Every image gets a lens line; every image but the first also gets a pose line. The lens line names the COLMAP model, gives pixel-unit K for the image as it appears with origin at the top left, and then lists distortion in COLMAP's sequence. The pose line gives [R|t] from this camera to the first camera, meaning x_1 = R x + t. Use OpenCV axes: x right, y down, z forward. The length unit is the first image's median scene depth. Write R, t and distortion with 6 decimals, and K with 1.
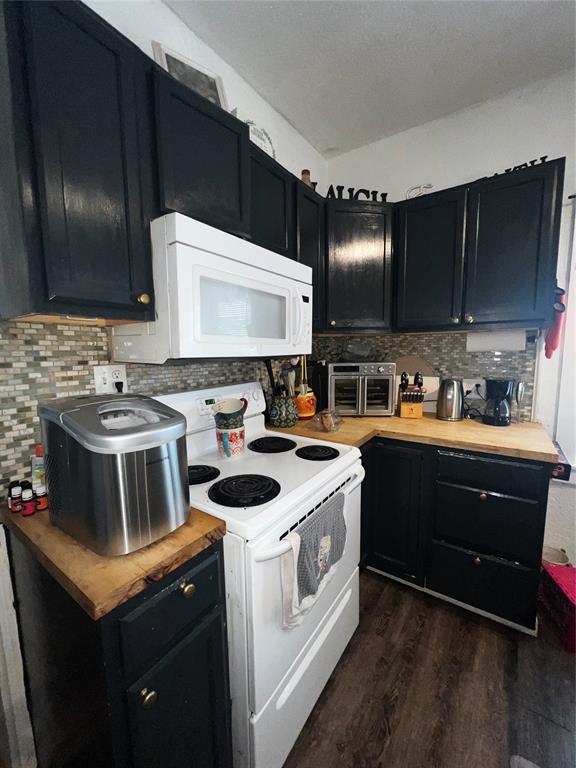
lens RADIAL K [[307.4, 0, 288.0], [0, 307.4, 384.0], [0, 0, 1]] dist [-0.001010, -0.000579]
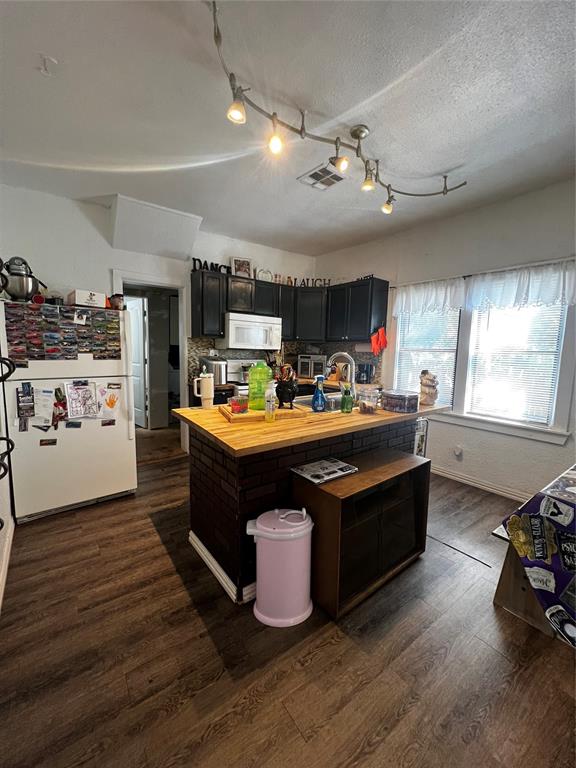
lens RADIAL K [[307.4, 0, 288.0], [0, 307.4, 384.0], [0, 0, 1]] dist [-0.001010, -0.000579]
pose [[0.951839, 0.072552, -0.297890, 0.889397], [-0.072950, 0.997287, 0.009795, 0.160704], [0.297792, 0.012408, 0.954550, -1.437571]]
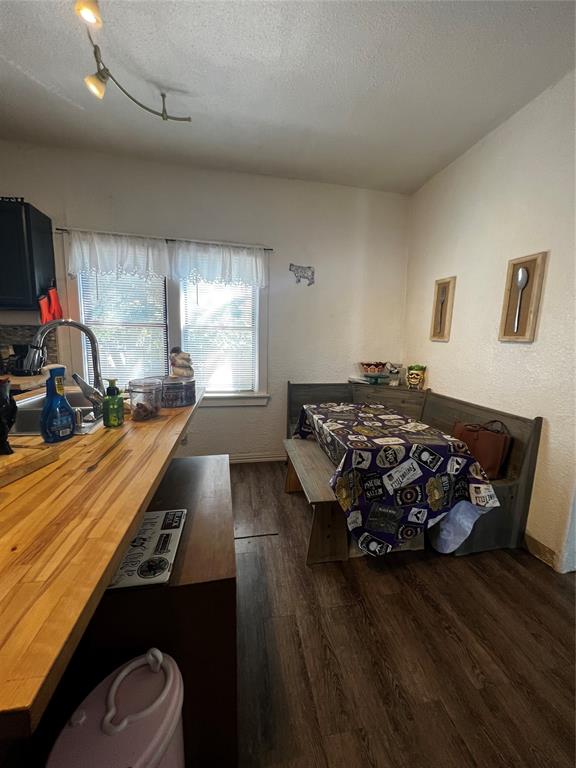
lens RADIAL K [[307.4, 0, 288.0], [0, 307.4, 384.0], [0, 0, 1]] dist [-0.001010, -0.000579]
pose [[0.688804, -0.071611, 0.721402, 0.523026], [0.045257, 0.997416, 0.055798, 0.153308], [-0.723534, -0.005785, 0.690265, -0.951269]]
